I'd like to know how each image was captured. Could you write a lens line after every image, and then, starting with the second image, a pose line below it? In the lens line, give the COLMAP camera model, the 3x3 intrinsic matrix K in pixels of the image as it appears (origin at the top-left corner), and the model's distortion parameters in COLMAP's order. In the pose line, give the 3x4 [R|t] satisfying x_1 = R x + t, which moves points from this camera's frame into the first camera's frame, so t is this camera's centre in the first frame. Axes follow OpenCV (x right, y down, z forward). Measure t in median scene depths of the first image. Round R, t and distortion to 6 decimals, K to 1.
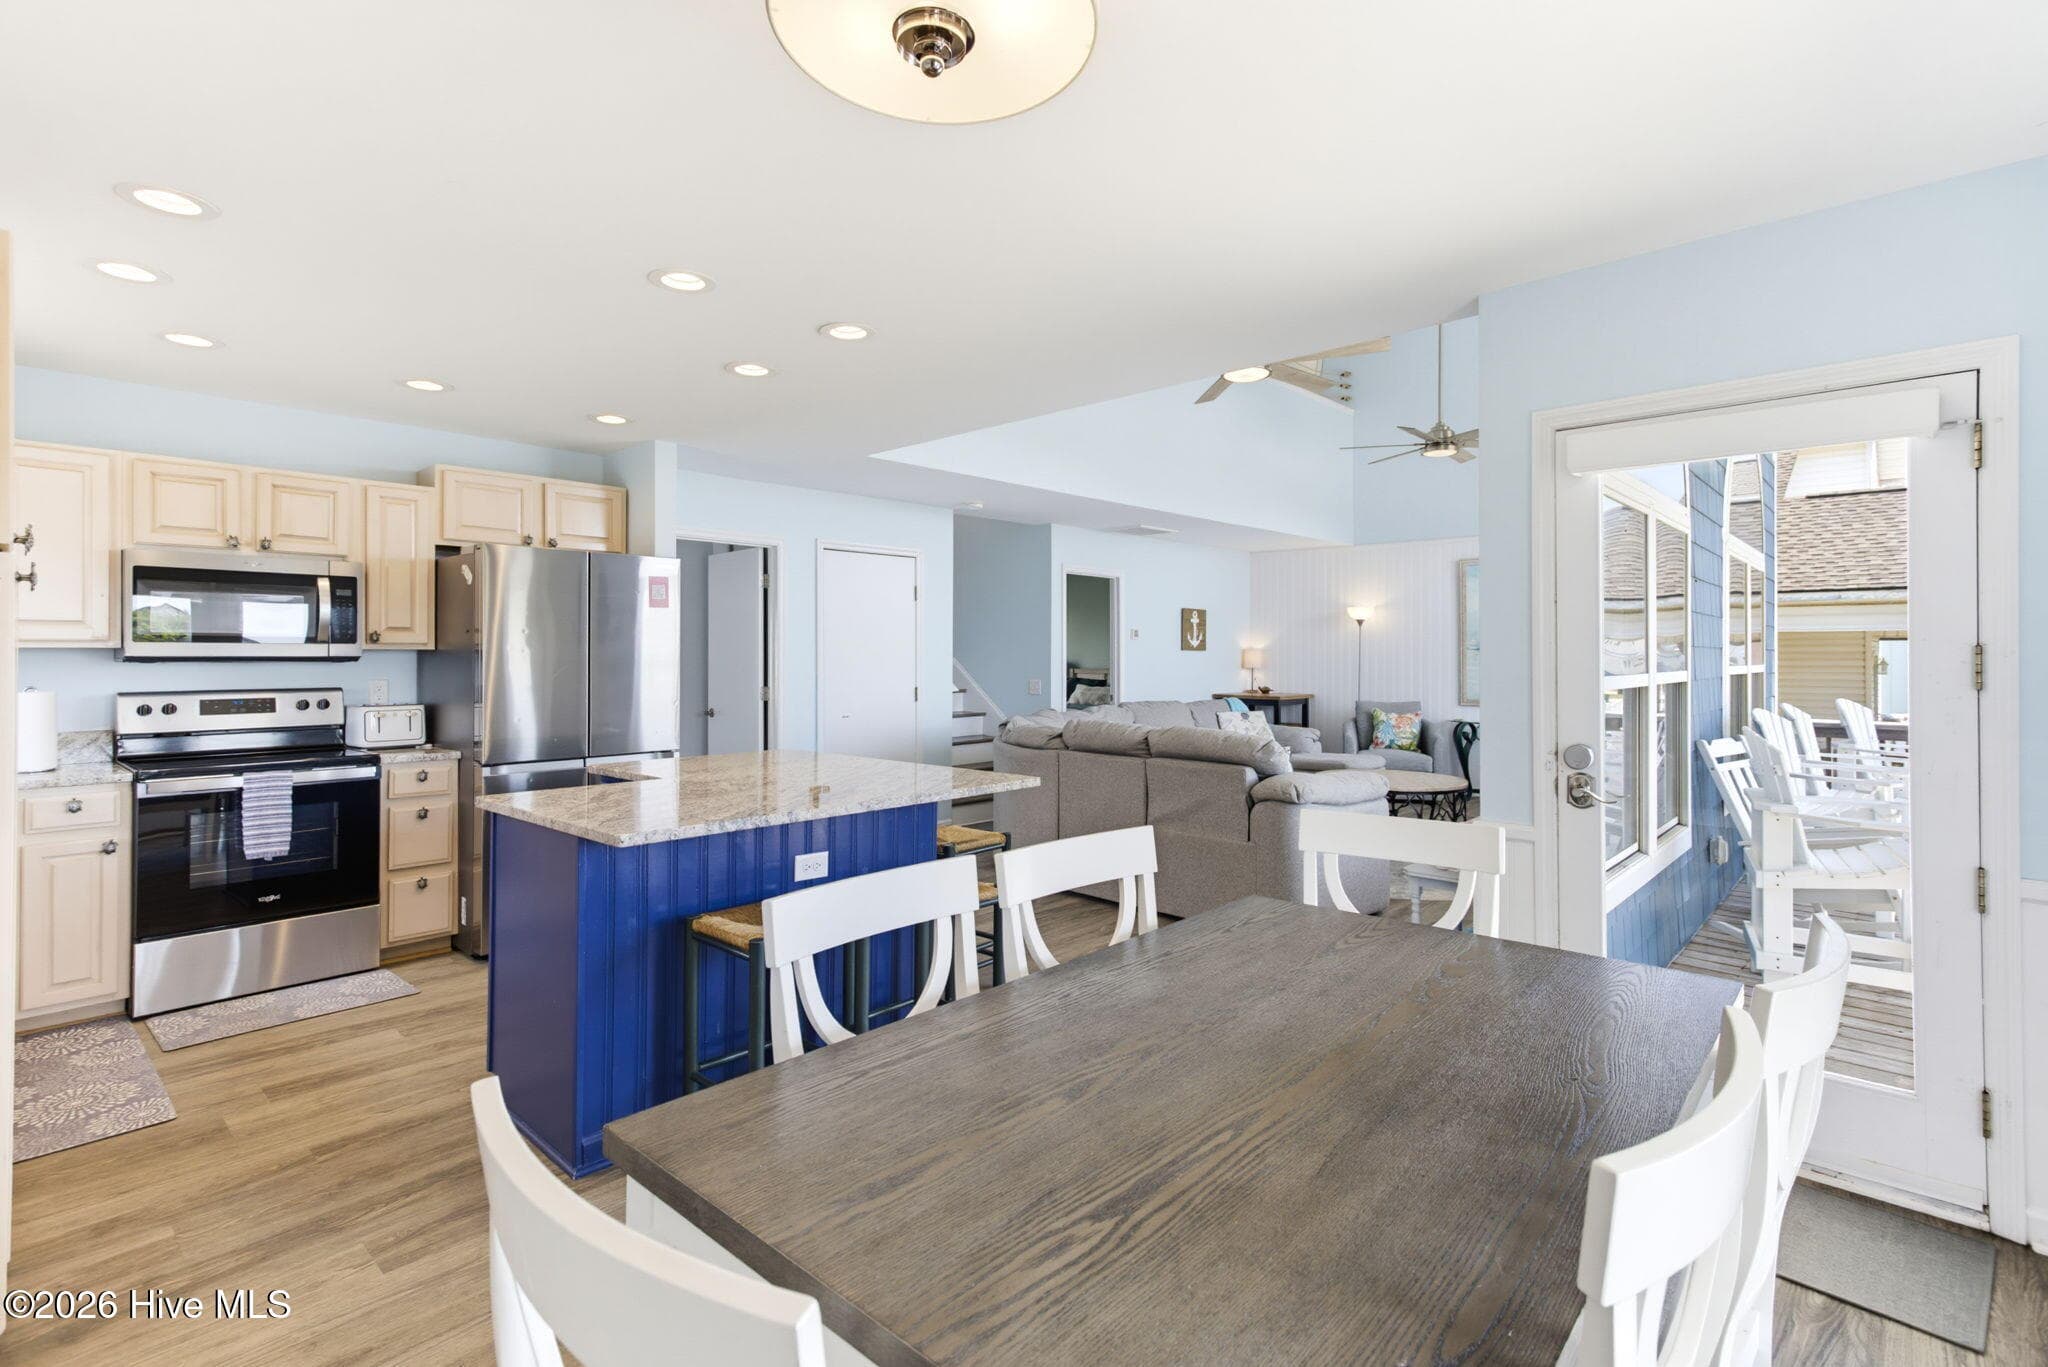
lens RADIAL K [[966.3, 0, 1011.9], [0, 966.3, 651.3], [0, 0, 1]] dist [0.011518, 0.003841]
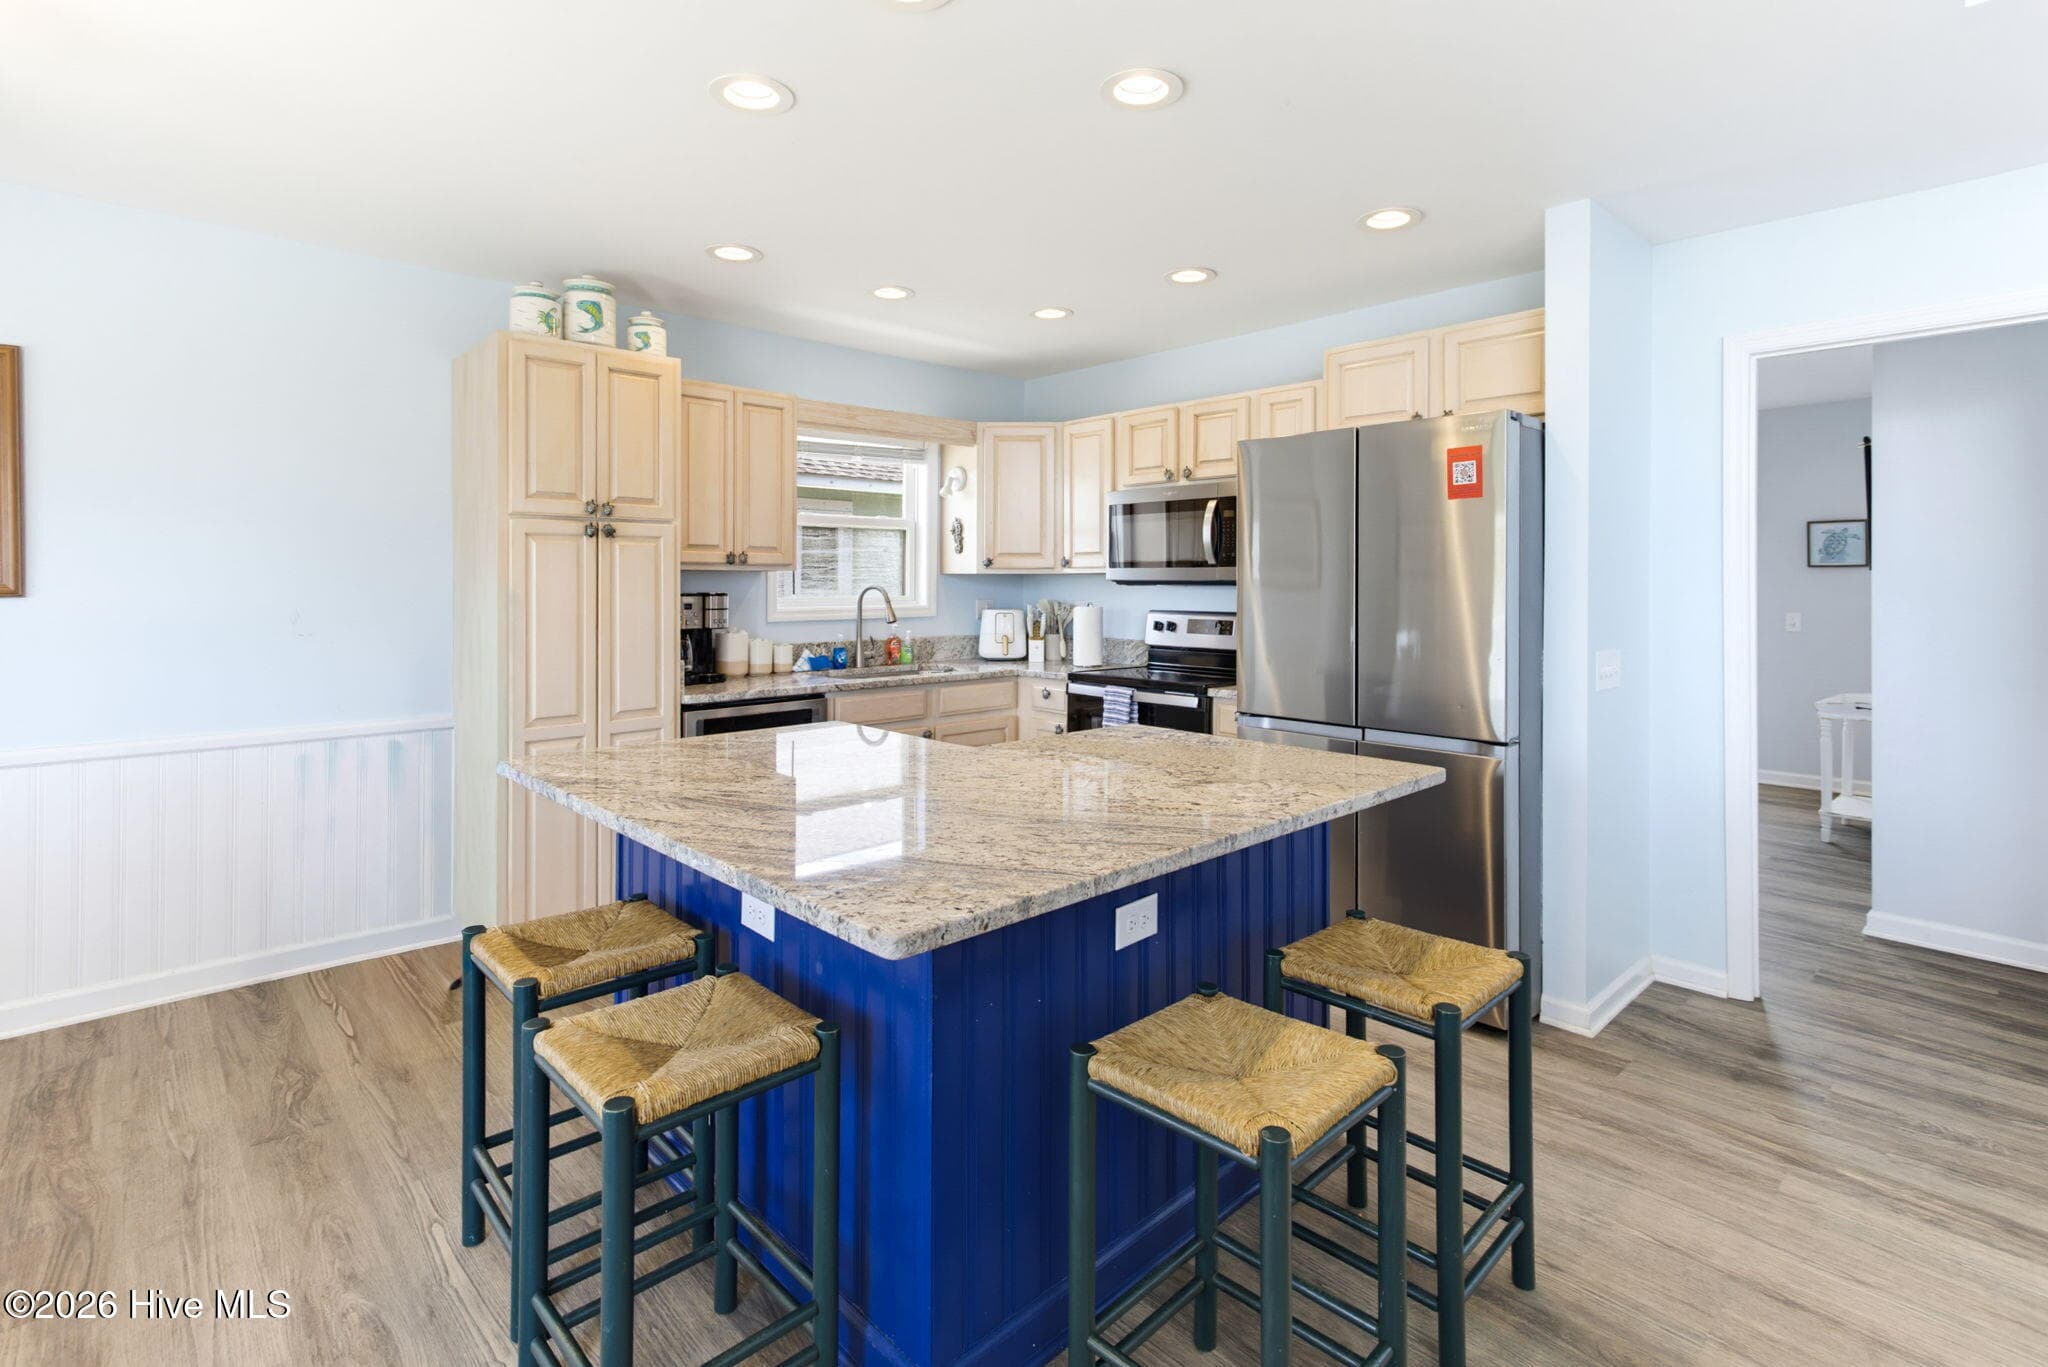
lens RADIAL K [[966.3, 0, 1016.4], [0, 966.3, 572.3], [0, 0, 1]] dist [0.011518, 0.003841]
pose [[-0.075026, -0.009372, -0.997138, 0.275444], [0.001252, 0.999954, -0.009493, 0.006079], [0.997181, -0.001961, -0.075011, 0.863832]]
